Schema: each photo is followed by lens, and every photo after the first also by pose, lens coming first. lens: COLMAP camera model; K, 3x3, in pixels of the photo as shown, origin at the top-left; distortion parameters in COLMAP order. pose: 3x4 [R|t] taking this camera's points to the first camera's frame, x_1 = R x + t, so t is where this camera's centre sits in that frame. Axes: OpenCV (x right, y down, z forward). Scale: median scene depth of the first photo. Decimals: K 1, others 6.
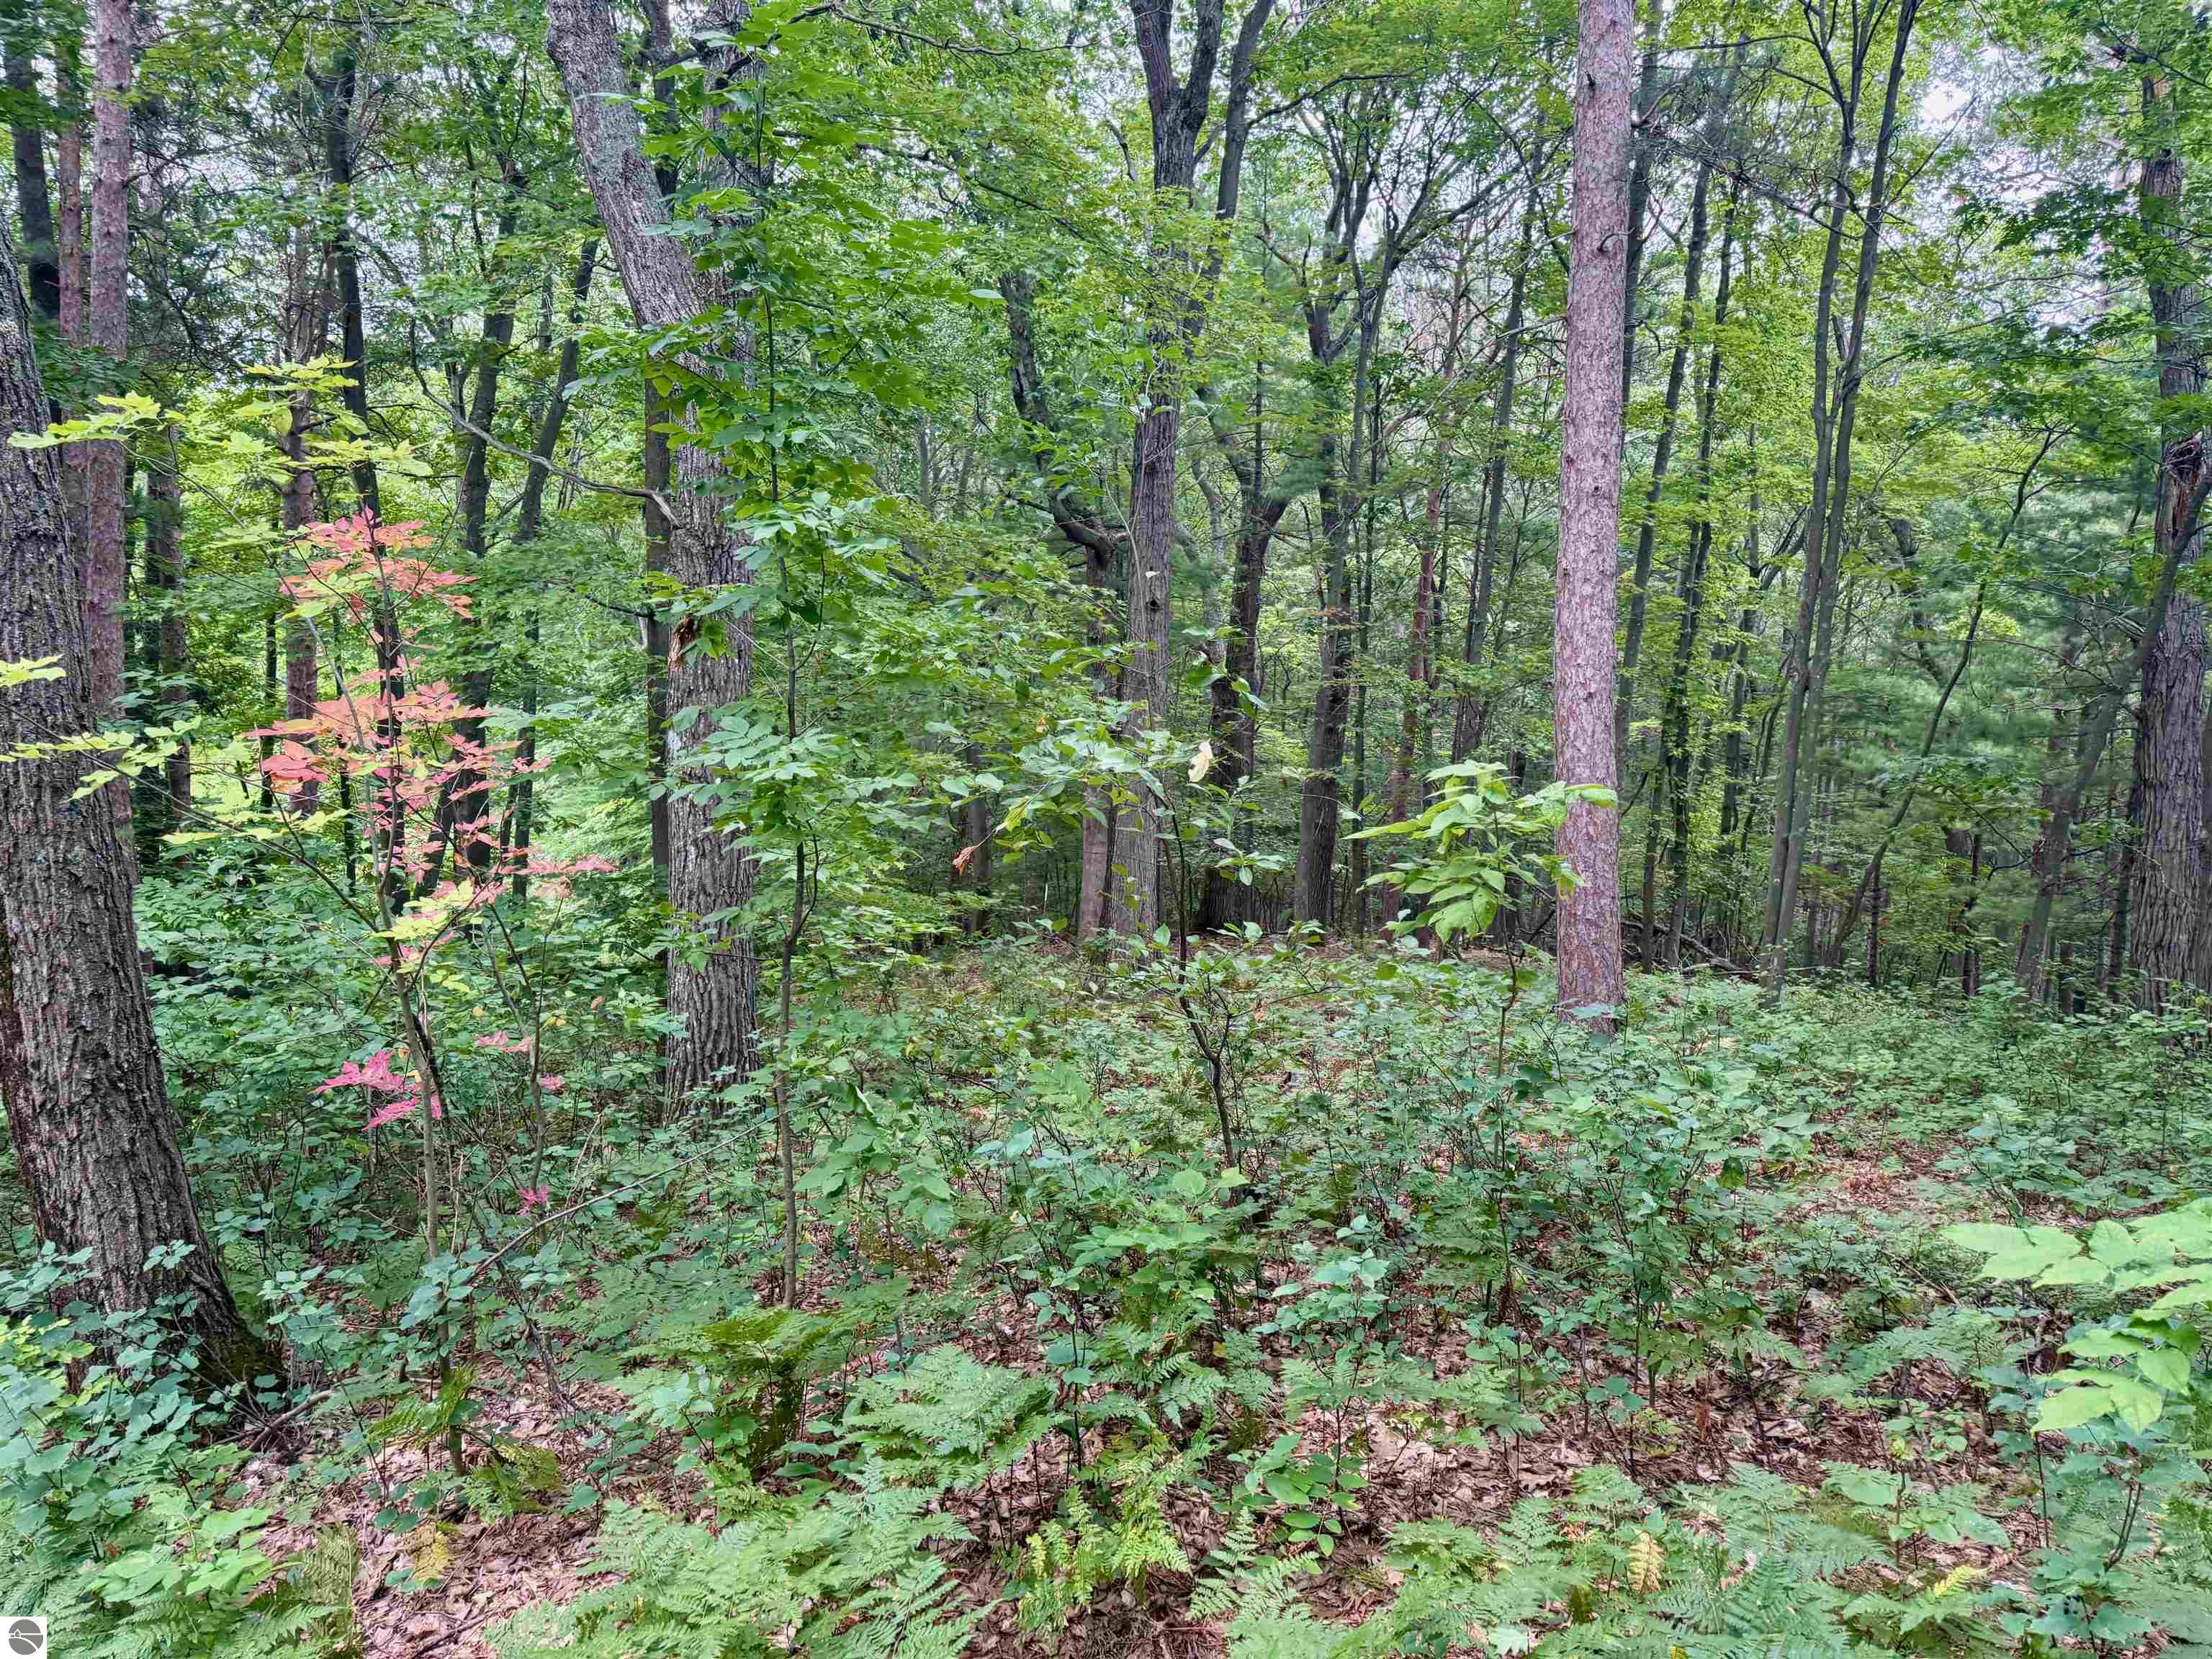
lens RADIAL K [[1525.9, 0, 1101.1], [0, 1525.9, 838.9], [0, 0, 1]] dist [0.052171, -0.083545]
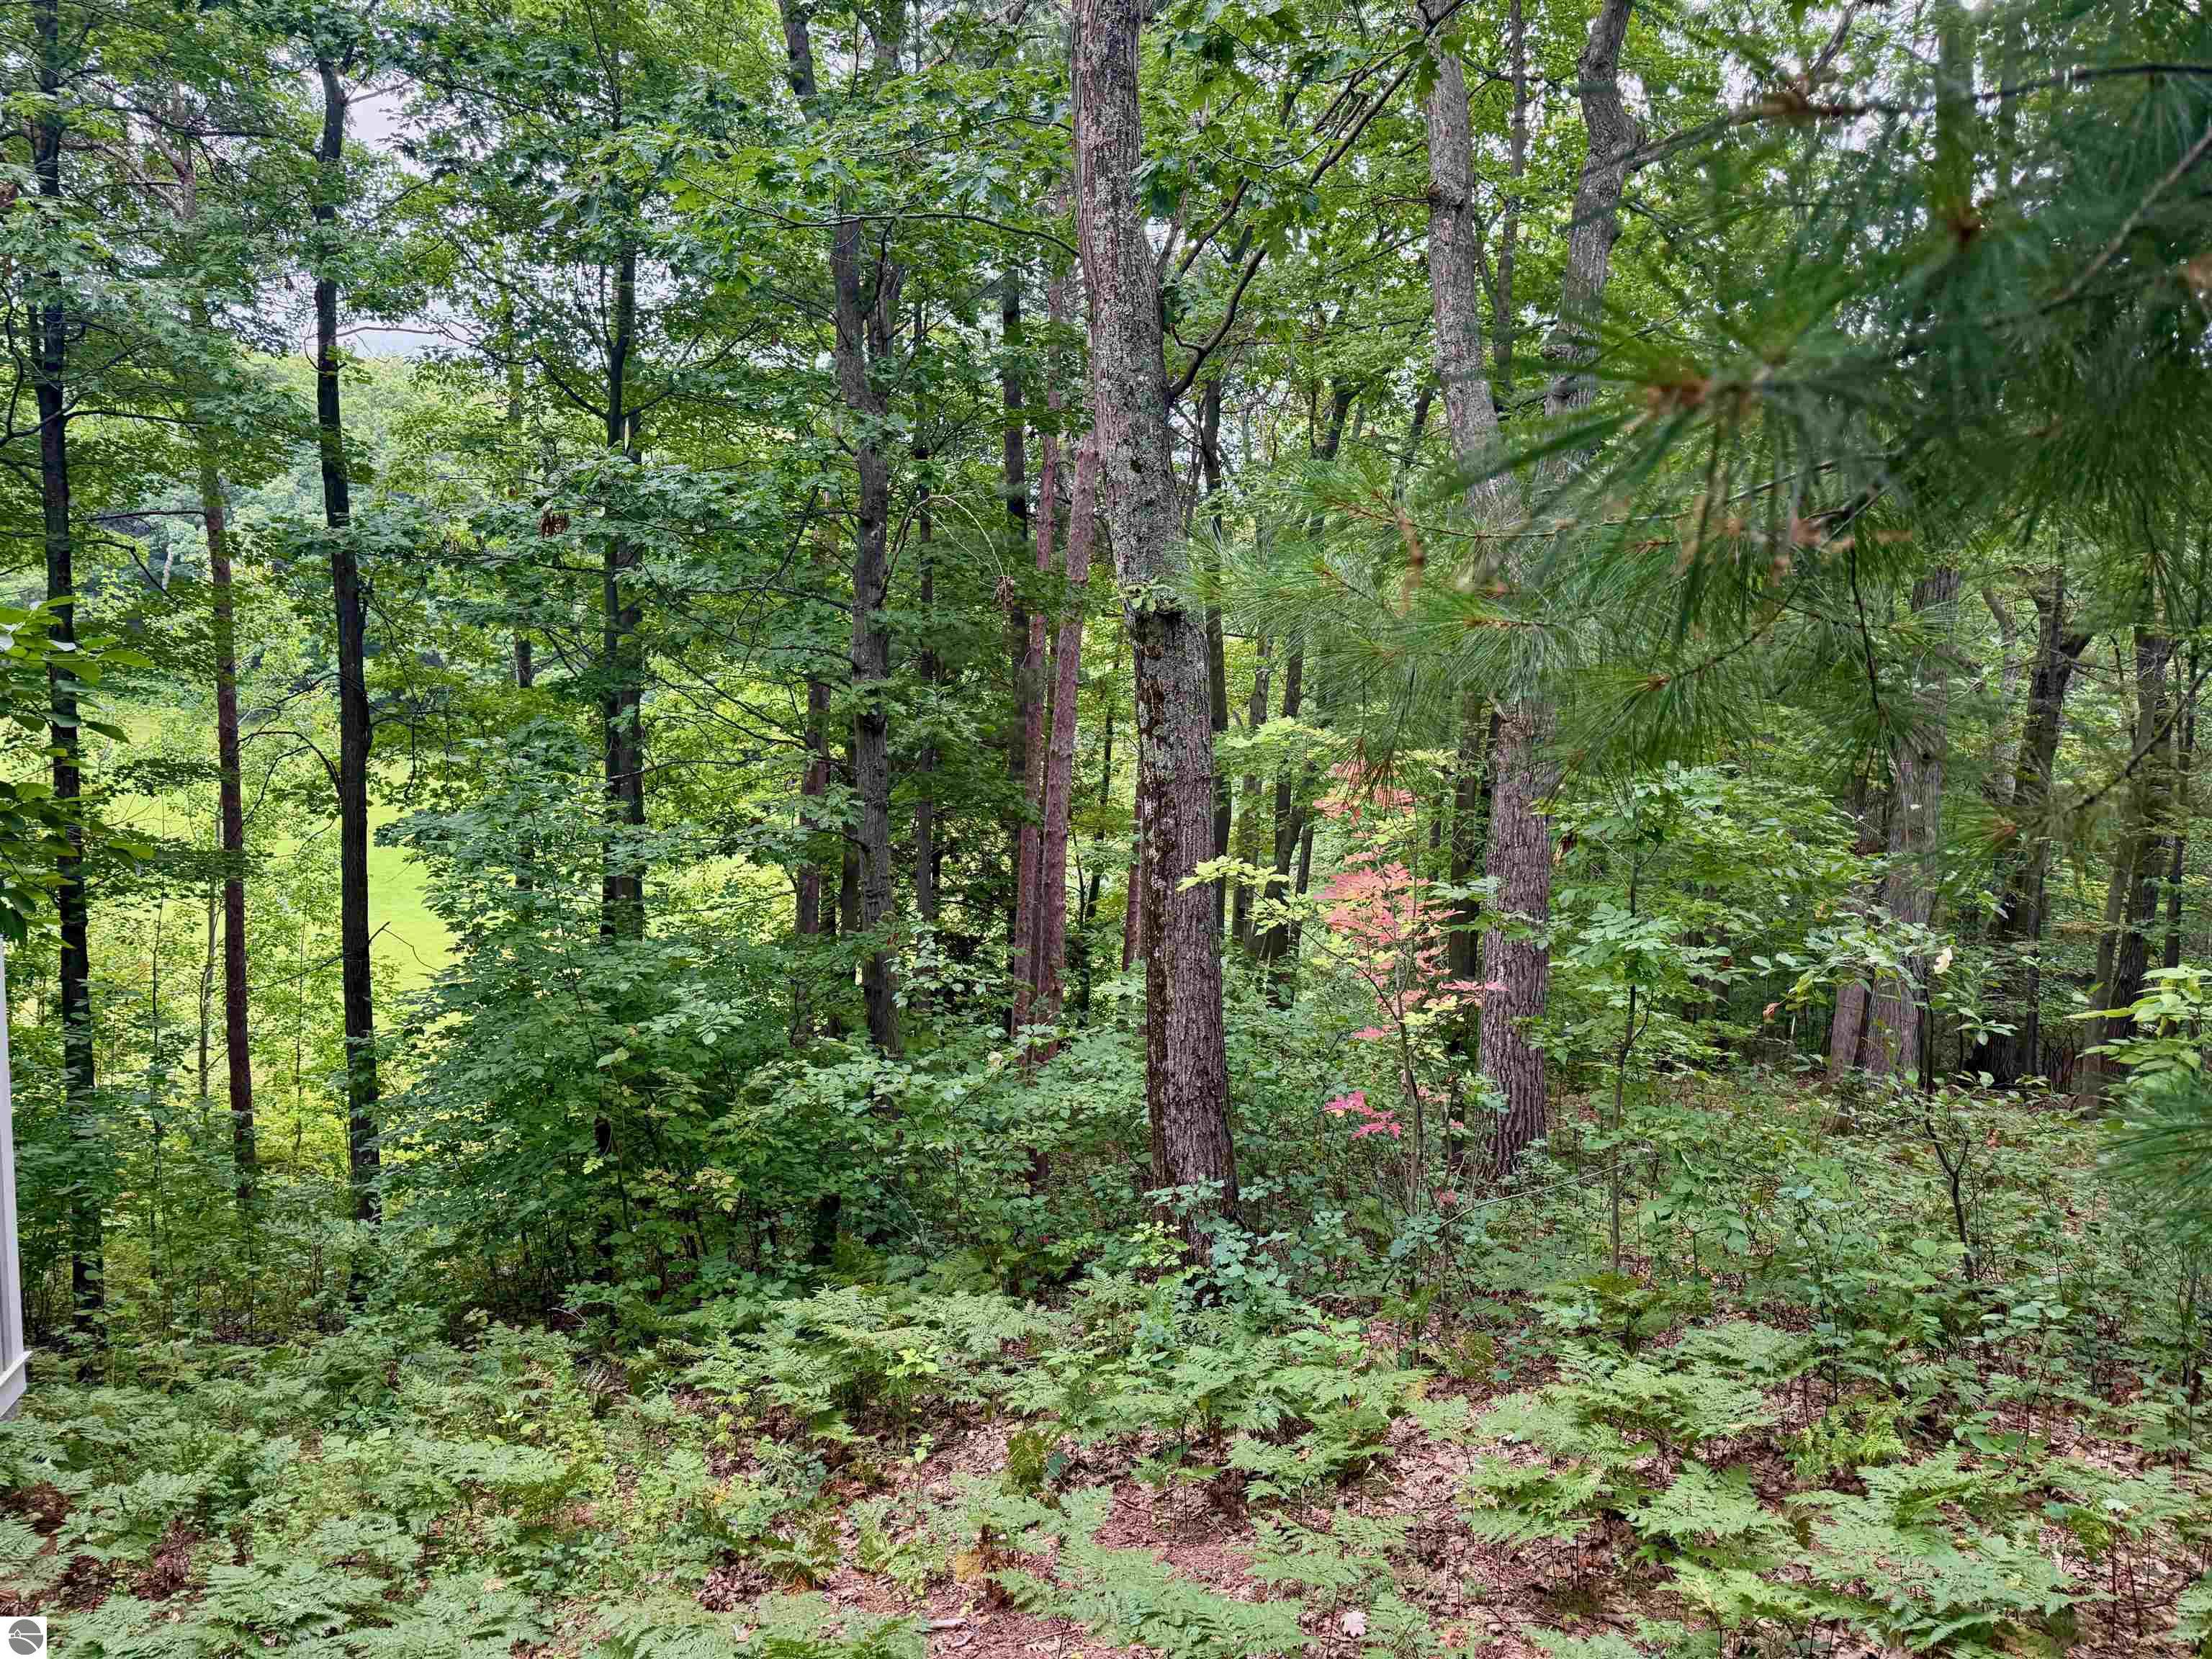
lens RADIAL K [[1533.1, 0, 1103.9], [0, 1533.1, 841.1], [0, 0, 1]] dist [0.027158, -0.034358]
pose [[0.897046, 0.040918, -0.440039, -0.003043], [-0.069205, 0.996427, -0.048423, -0.007891], [0.436485, 0.073891, 0.896672, -0.156423]]
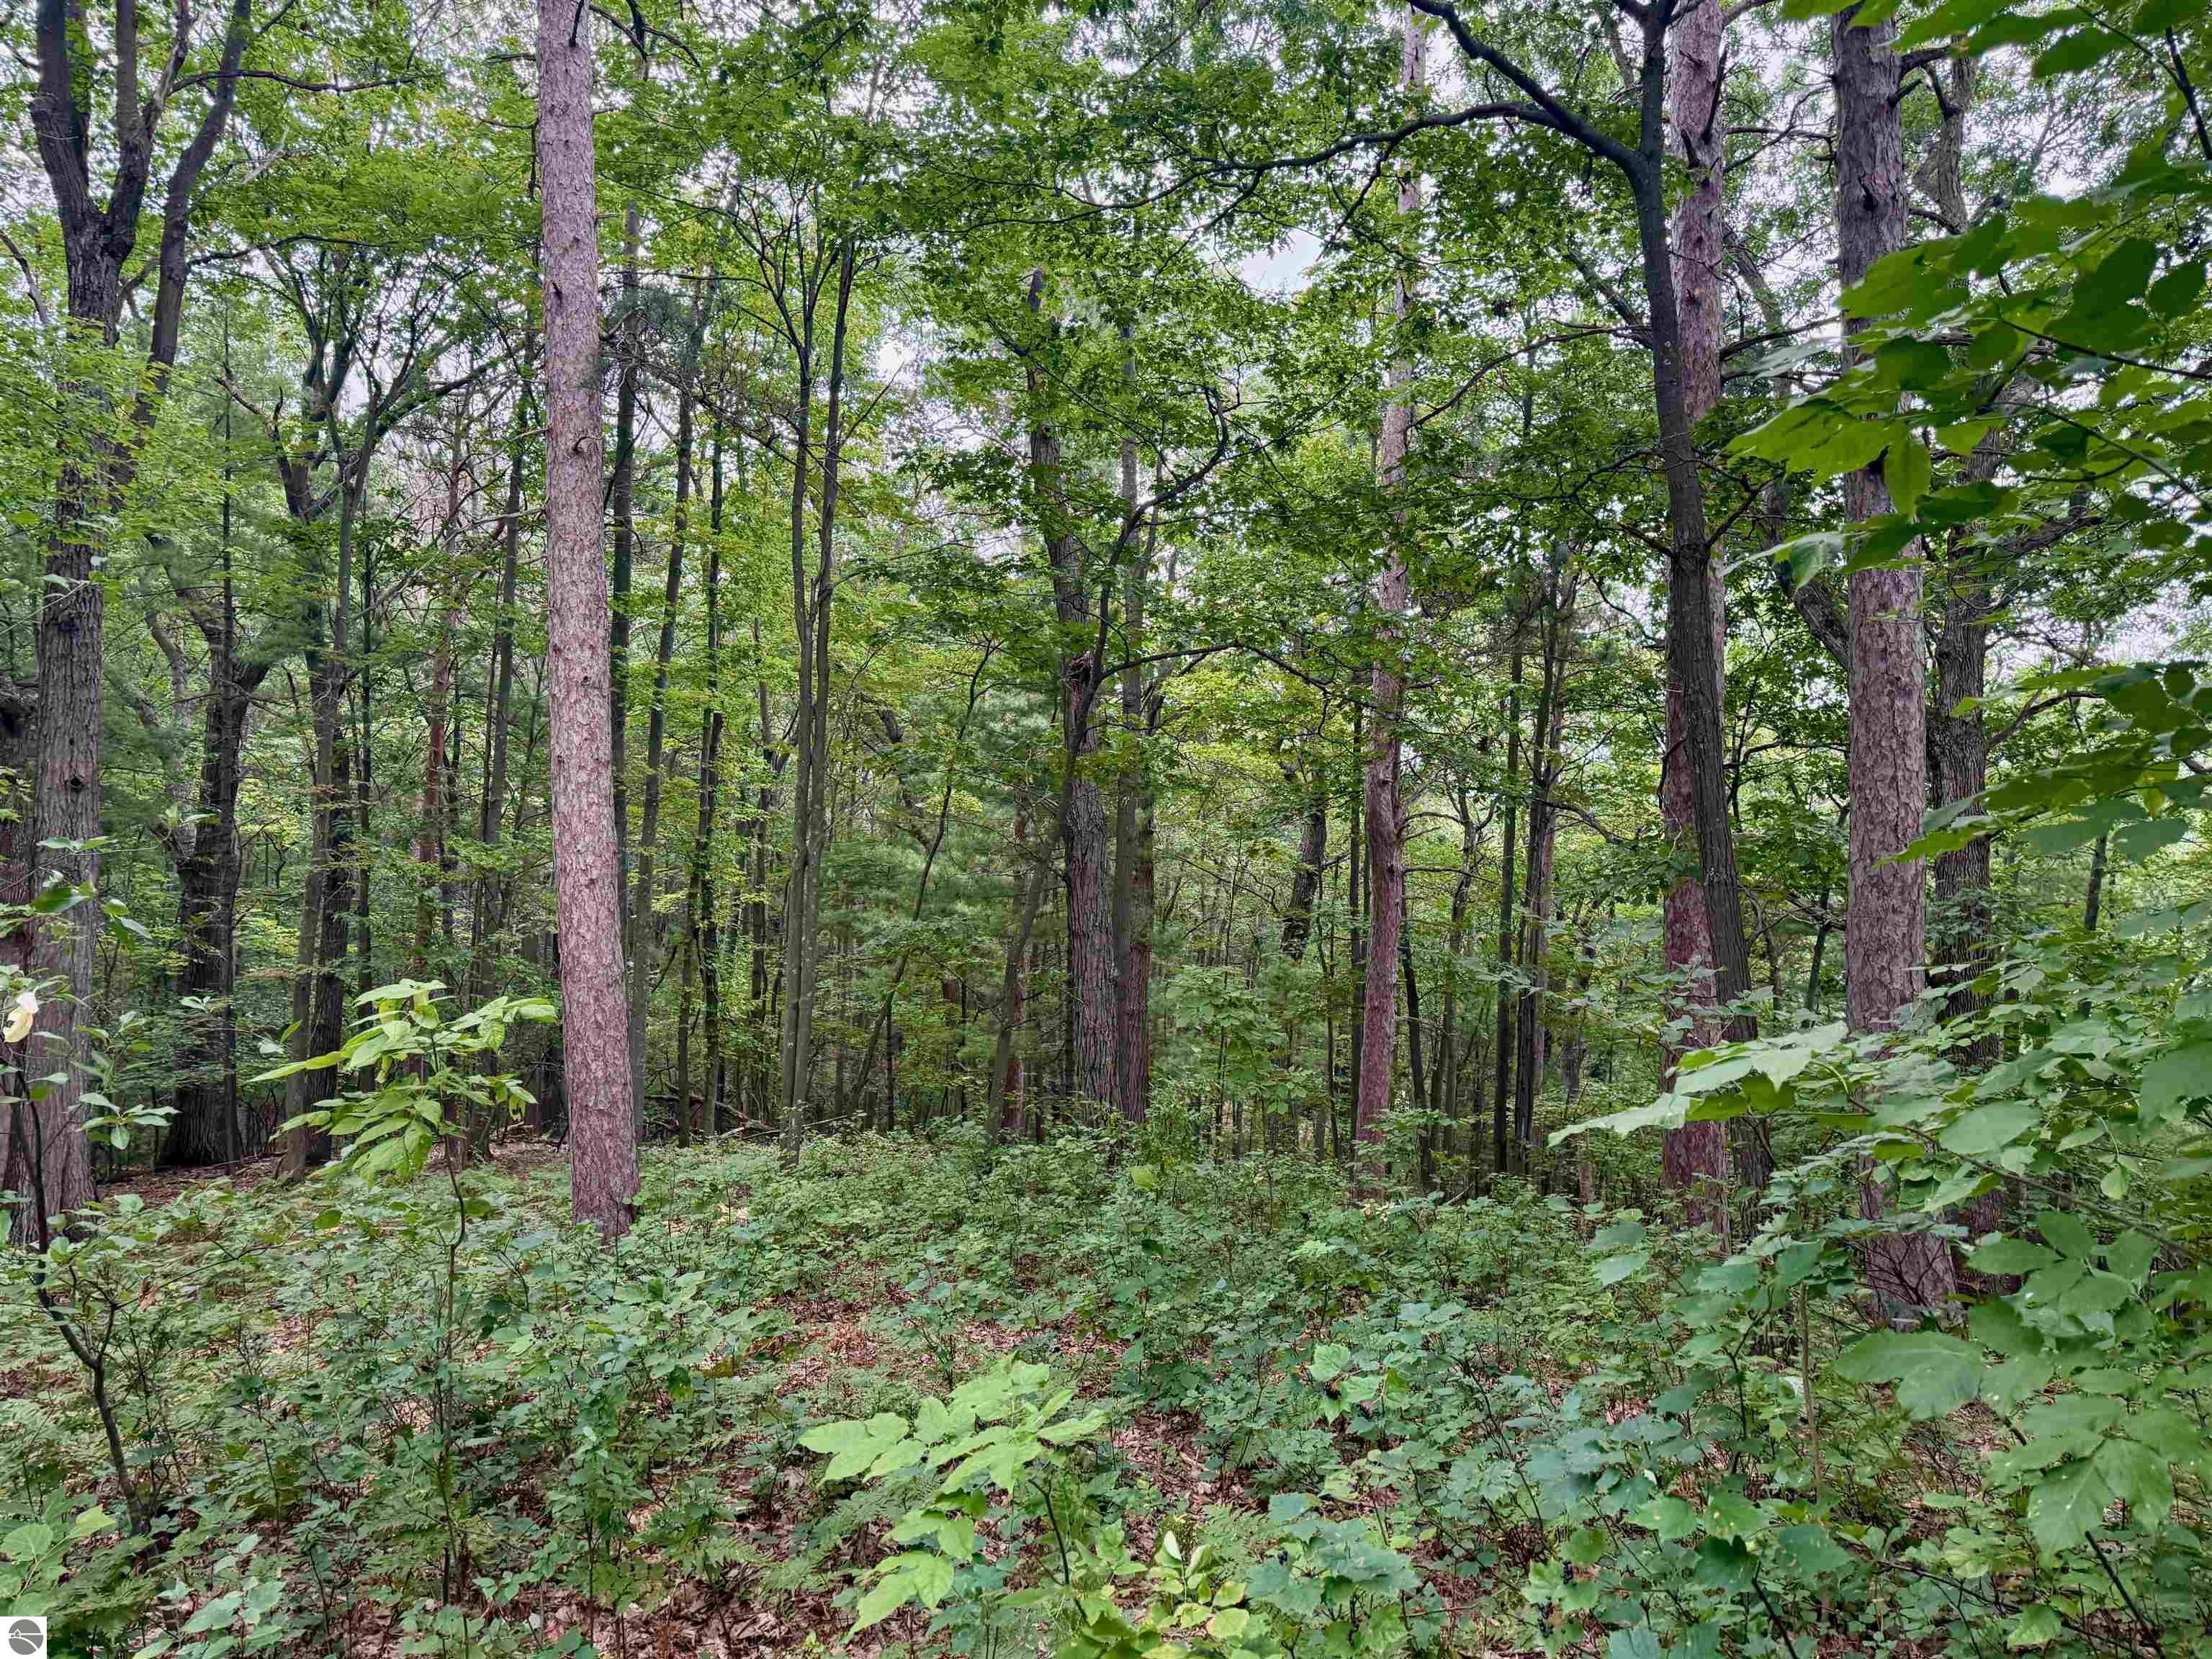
lens RADIAL K [[1525.9, 0, 1101.1], [0, 1525.9, 838.9], [0, 0, 1]] dist [0.052171, -0.083545]
pose [[0.823086, -0.016770, 0.567669, 0.015898], [0.079156, 0.993195, -0.085430, -0.006155], [-0.562373, 0.115251, 0.818812, -0.003337]]
